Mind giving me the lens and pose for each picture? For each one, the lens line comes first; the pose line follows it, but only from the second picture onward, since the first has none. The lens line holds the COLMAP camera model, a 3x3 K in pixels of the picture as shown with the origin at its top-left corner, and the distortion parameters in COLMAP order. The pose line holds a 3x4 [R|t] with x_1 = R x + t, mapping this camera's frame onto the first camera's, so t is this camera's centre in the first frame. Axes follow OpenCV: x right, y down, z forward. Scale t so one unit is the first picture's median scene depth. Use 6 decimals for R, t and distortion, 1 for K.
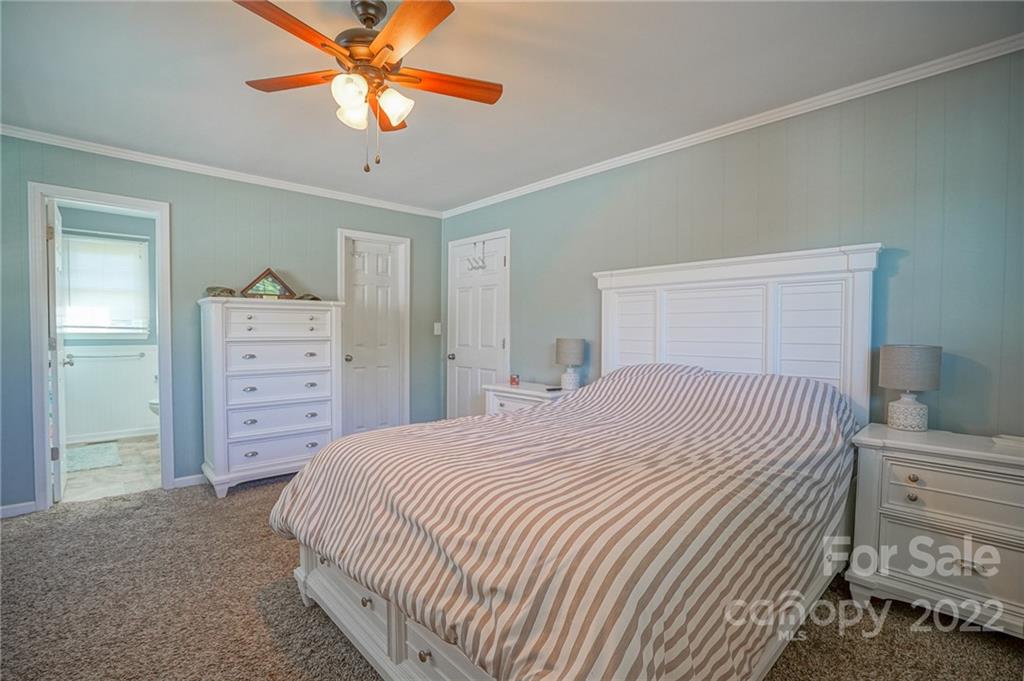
lens RADIAL K [[473.1, 0, 512.0], [0, 473.1, 341.1], [0, 0, 1]] dist [-0.046873, 0.014586]
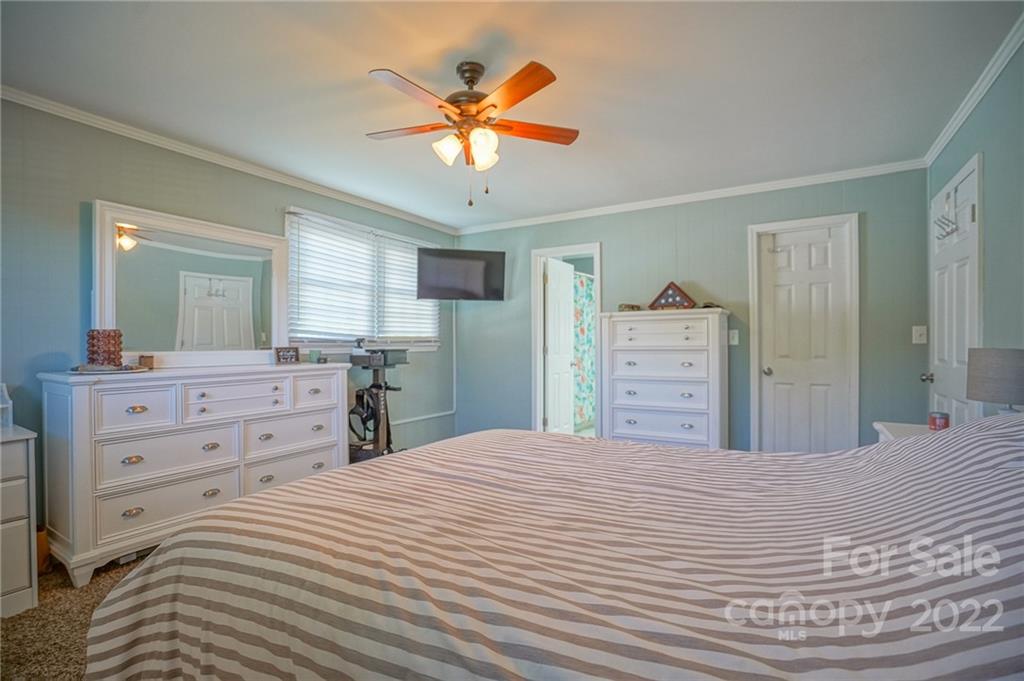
lens RADIAL K [[473.1, 0, 512.8], [0, 473.1, 345.0], [0, 0, 1]] dist [-0.046873, 0.014586]
pose [[0.269479, -0.002657, -0.963003, 0.470861], [-0.014259, 0.999876, -0.006749, 0.000400], [0.962901, 0.015551, 0.269408, 0.420993]]
